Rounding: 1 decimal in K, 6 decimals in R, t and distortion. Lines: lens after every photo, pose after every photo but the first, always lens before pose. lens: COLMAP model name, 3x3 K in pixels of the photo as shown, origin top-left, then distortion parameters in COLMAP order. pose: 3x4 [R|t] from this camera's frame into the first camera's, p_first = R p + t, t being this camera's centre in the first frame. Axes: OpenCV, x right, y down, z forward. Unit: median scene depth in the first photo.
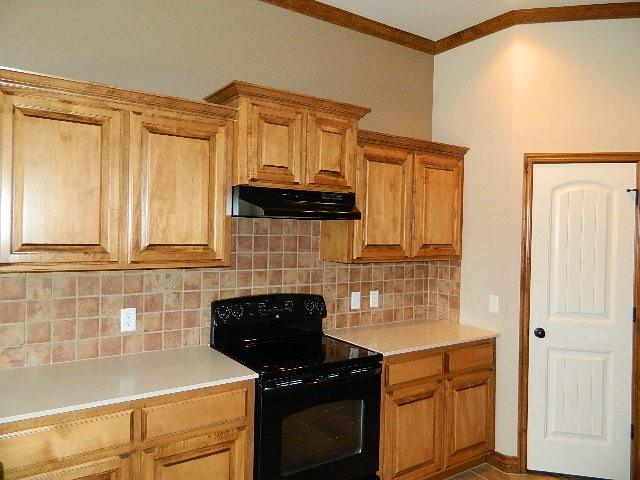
lens RADIAL K [[480.1, 0, 320.4], [0, 480.1, 239.3], [0, 0, 1]] dist [0.031908, -0.040205]
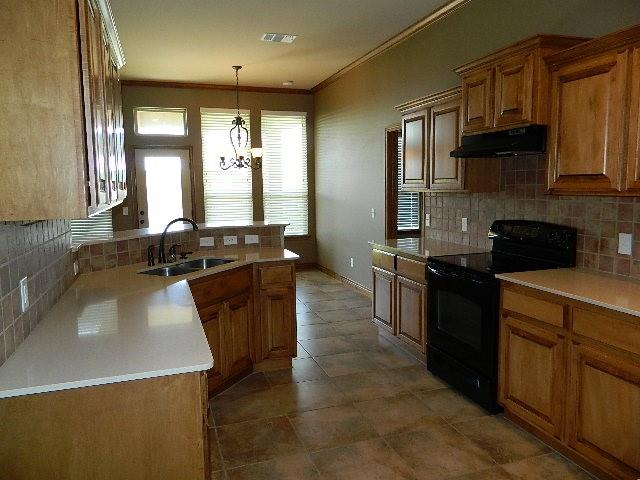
lens RADIAL K [[480.1, 0, 318.6], [0, 480.1, 236.2], [0, 0, 1]] dist [0.031908, -0.040205]
pose [[-0.268401, 0.090189, -0.959076, 1.120575], [-0.006249, 0.995424, 0.095355, 0.042146], [0.963287, 0.031587, -0.266609, 0.788557]]
